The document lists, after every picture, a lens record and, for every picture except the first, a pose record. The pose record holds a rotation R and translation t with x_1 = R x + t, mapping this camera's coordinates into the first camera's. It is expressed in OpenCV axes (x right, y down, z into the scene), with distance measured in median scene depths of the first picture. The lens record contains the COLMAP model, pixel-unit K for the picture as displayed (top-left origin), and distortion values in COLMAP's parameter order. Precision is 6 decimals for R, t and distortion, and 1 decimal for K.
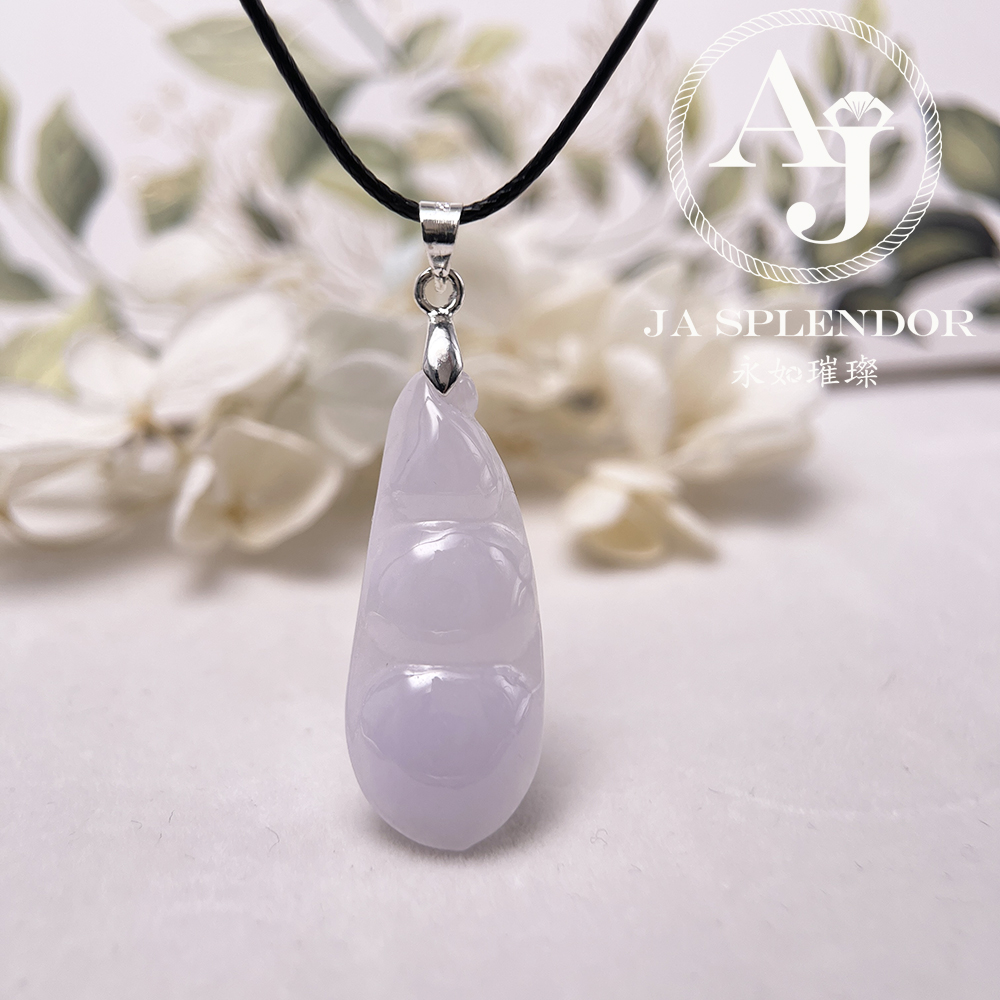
lens RADIAL K [[1525.5, 0, 492.7], [0, 1525.5, 493.8], [0, 0, 1]] dist [0.130912, 0.000000]
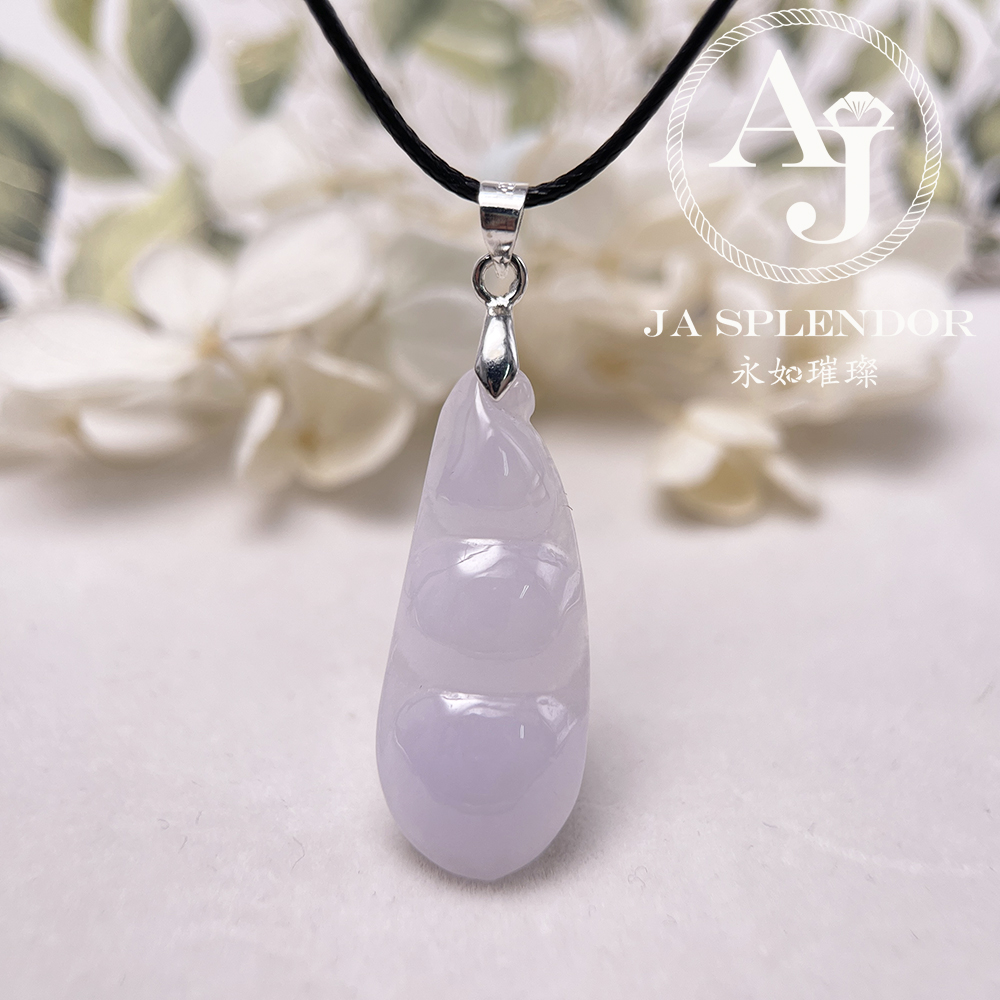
lens RADIAL K [[1525.5, 0, 484.1], [0, 1525.5, 486.3], [0, 0, 1]] dist [0.130912, 0.000000]
pose [[0.992769, 0.060727, -0.103551, 0.051519], [-0.043869, 0.986475, 0.157932, -0.138683], [0.111741, -0.152247, 0.982005, 0.082508]]
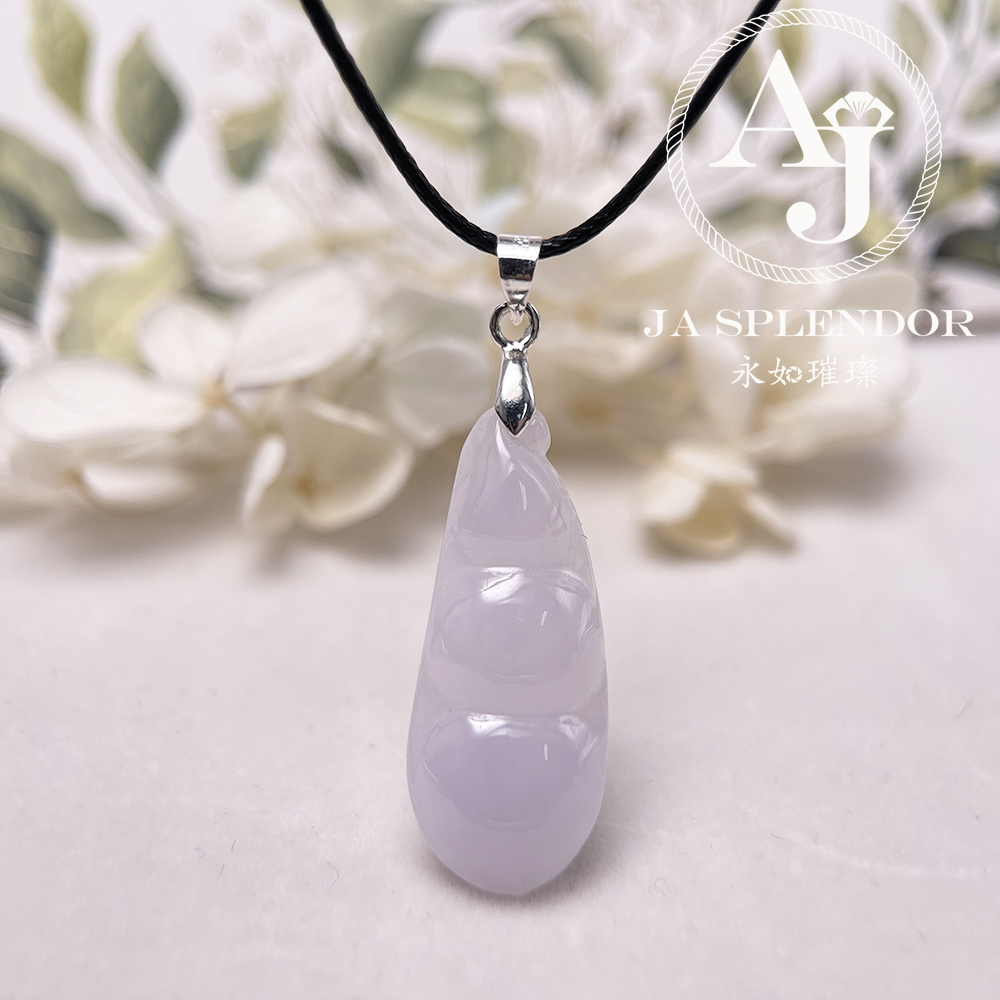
lens RADIAL K [[1525.5, 0, 491.5], [0, 1525.5, 466.6], [0, 0, 1]] dist [0.130912, 0.000000]
pose [[0.997991, 0.036680, -0.051651, 0.003179], [-0.031209, 0.994191, 0.103007, -0.128329], [0.055129, -0.101189, 0.993339, 0.025323]]
